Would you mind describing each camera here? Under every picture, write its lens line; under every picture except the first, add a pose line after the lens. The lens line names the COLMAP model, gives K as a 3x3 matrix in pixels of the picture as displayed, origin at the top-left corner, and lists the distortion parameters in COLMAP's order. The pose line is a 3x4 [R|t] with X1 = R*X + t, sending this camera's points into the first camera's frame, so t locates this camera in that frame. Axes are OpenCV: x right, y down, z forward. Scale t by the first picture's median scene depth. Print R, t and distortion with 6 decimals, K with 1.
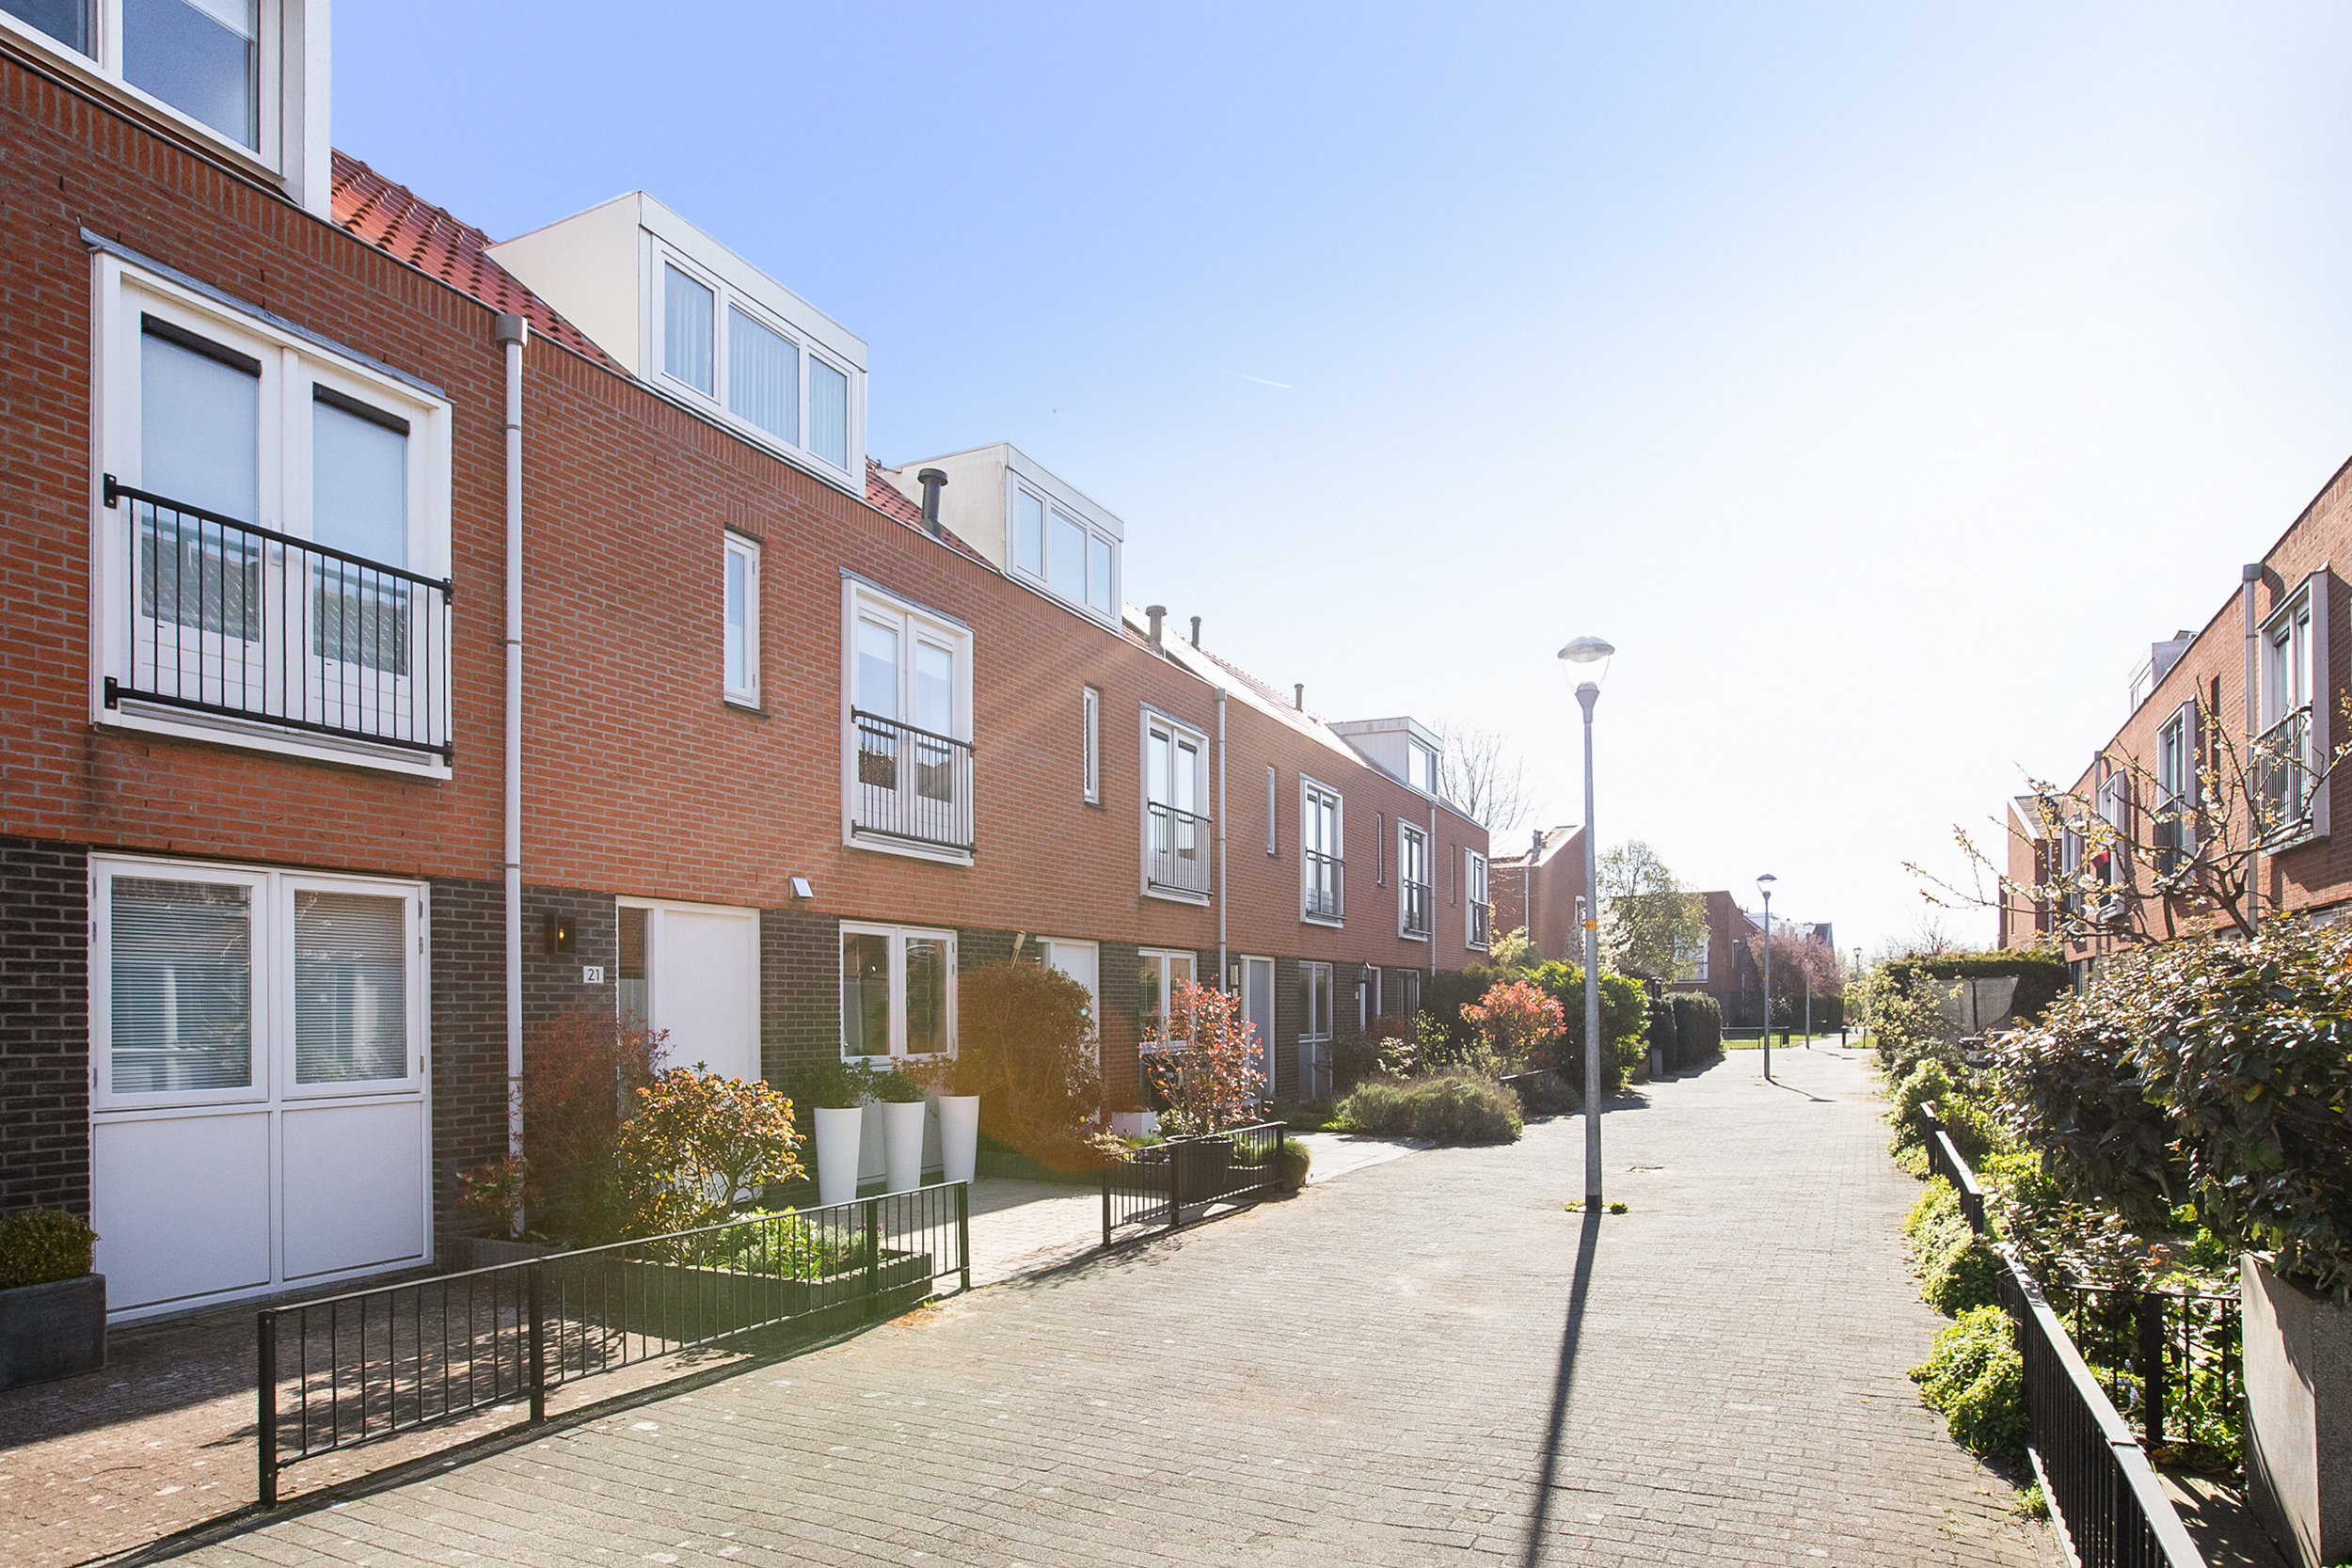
lens RADIAL K [[1272.9, 0, 1176.0], [0, 1272.9, 784.0], [0, 0, 1]] dist [-0.056454, 0.023117]
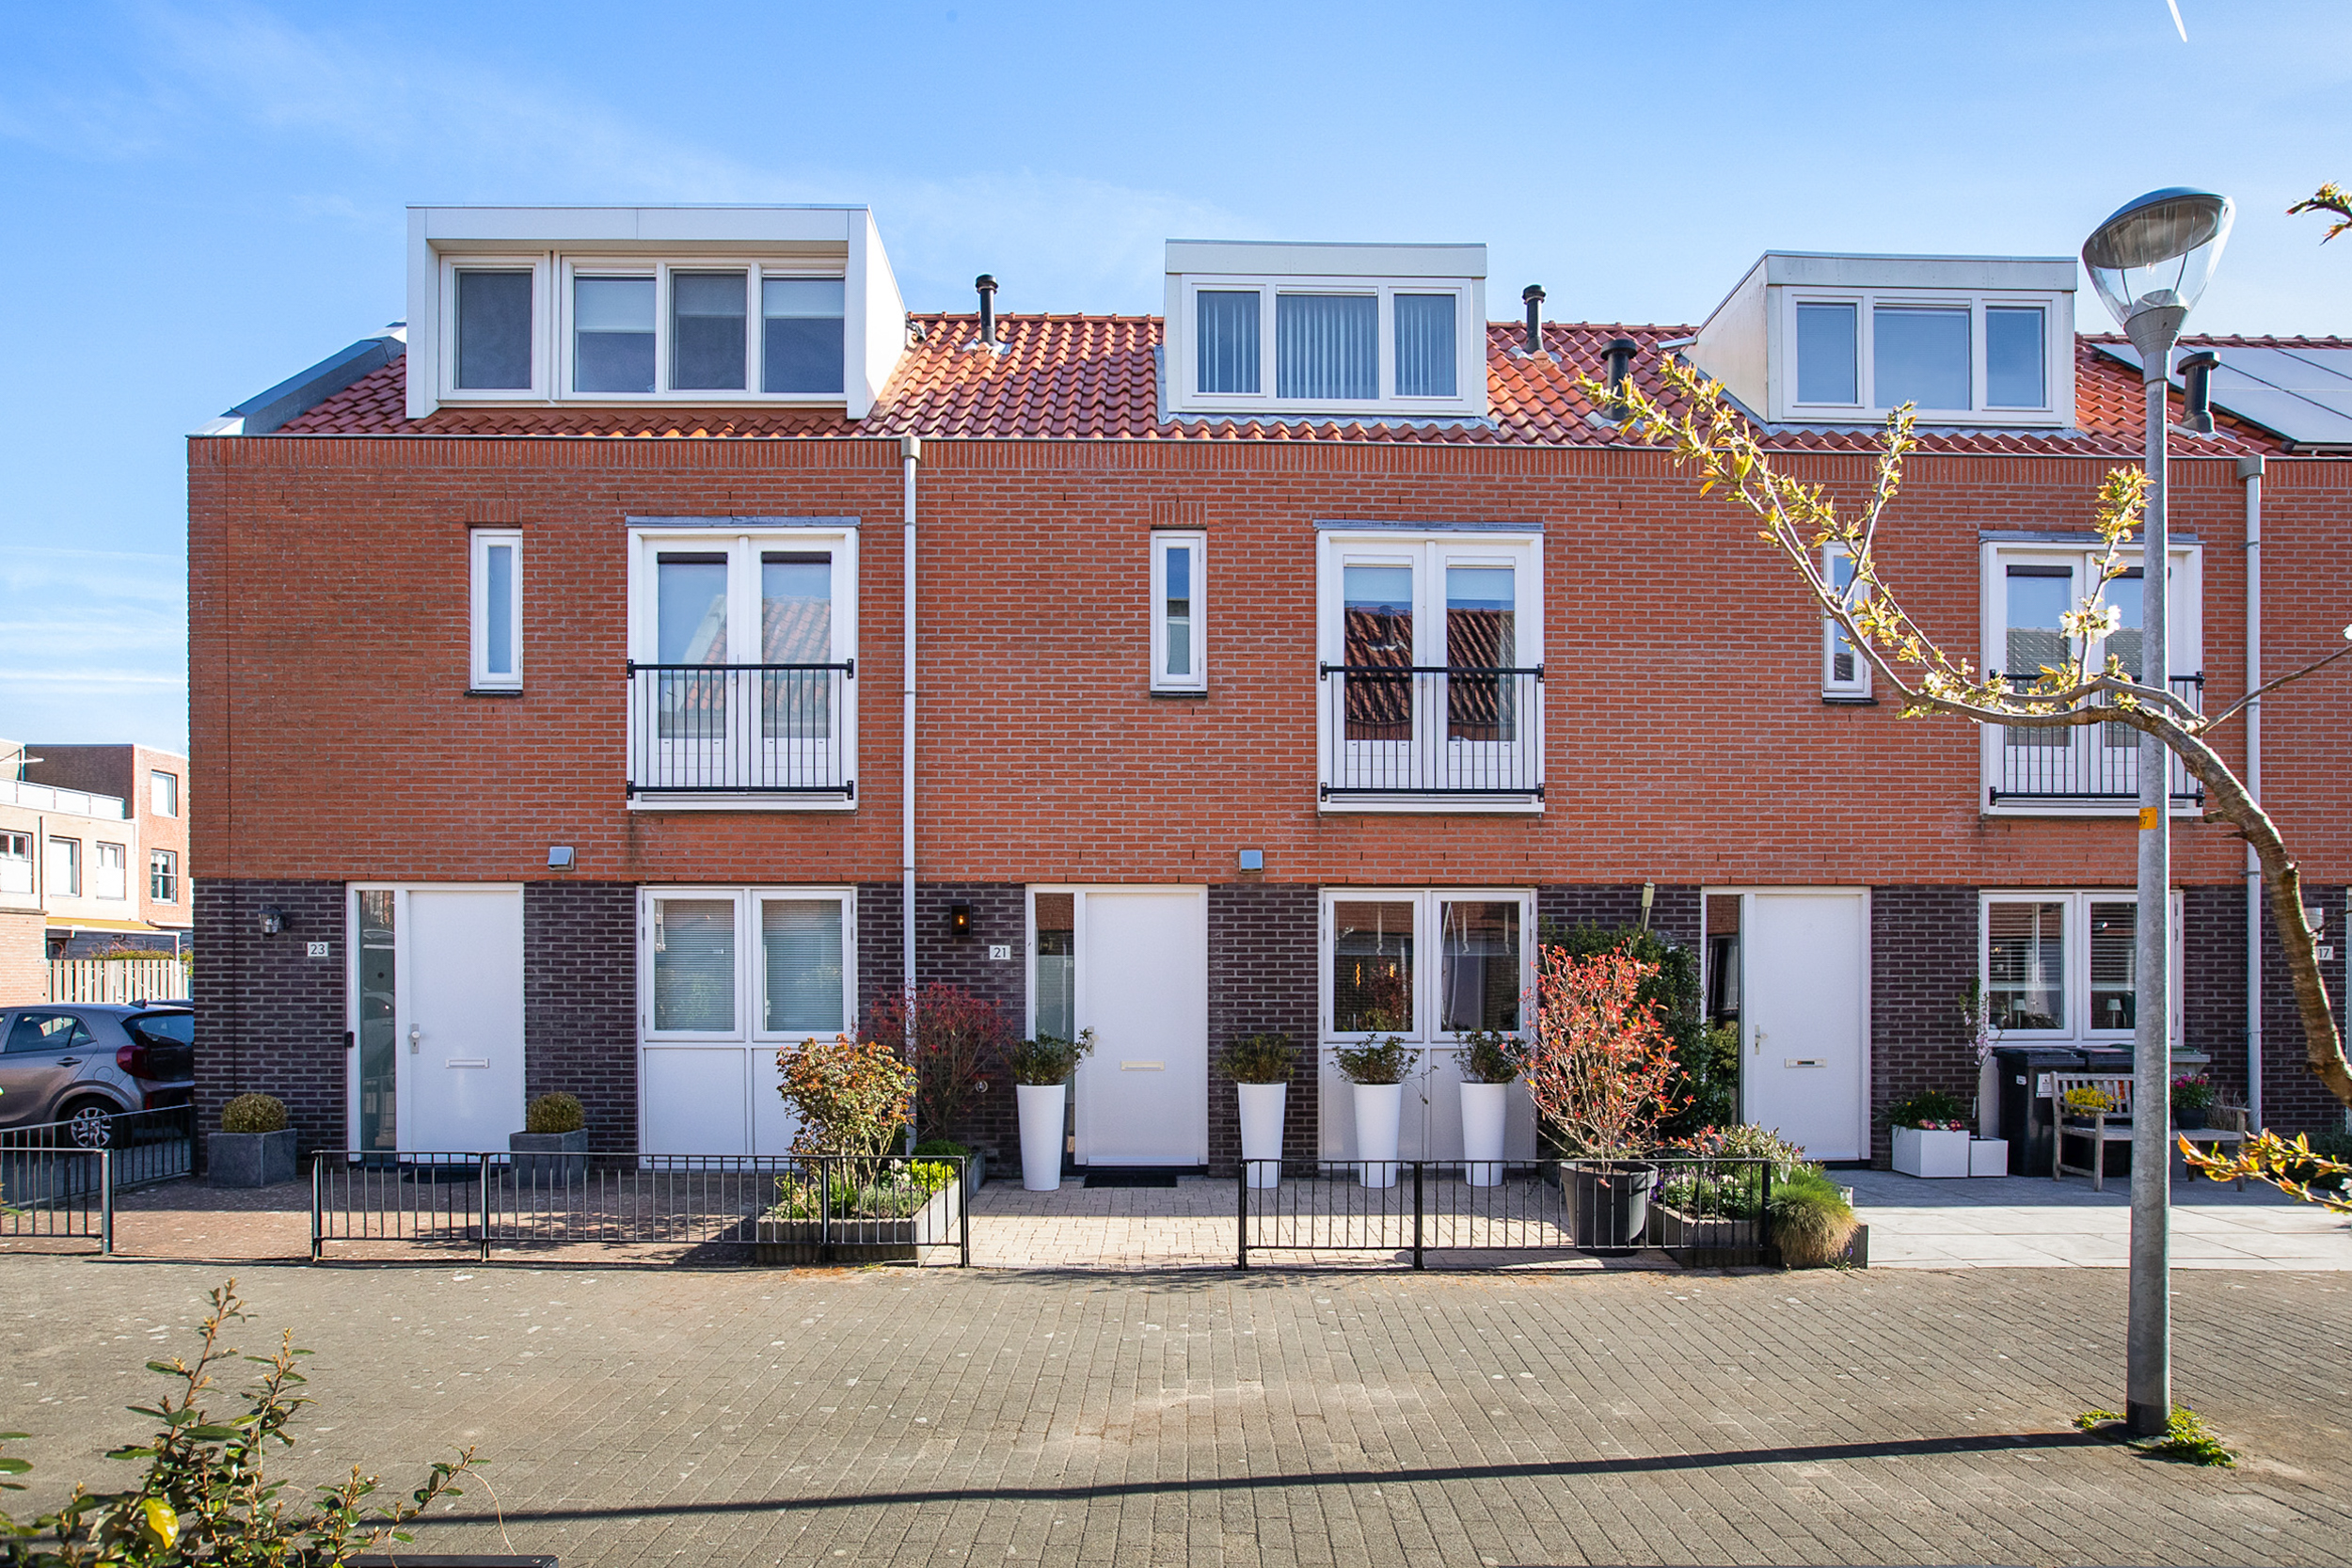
lens RADIAL K [[1272.9, 0, 1176.0], [0, 1272.9, 784.0], [0, 0, 1]] dist [-0.056454, 0.023117]
pose [[0.474612, -0.119058, -0.872106, 0.769156], [0.148449, 0.987444, -0.054016, 0.094148], [0.867587, -0.103826, 0.486326, 0.645360]]
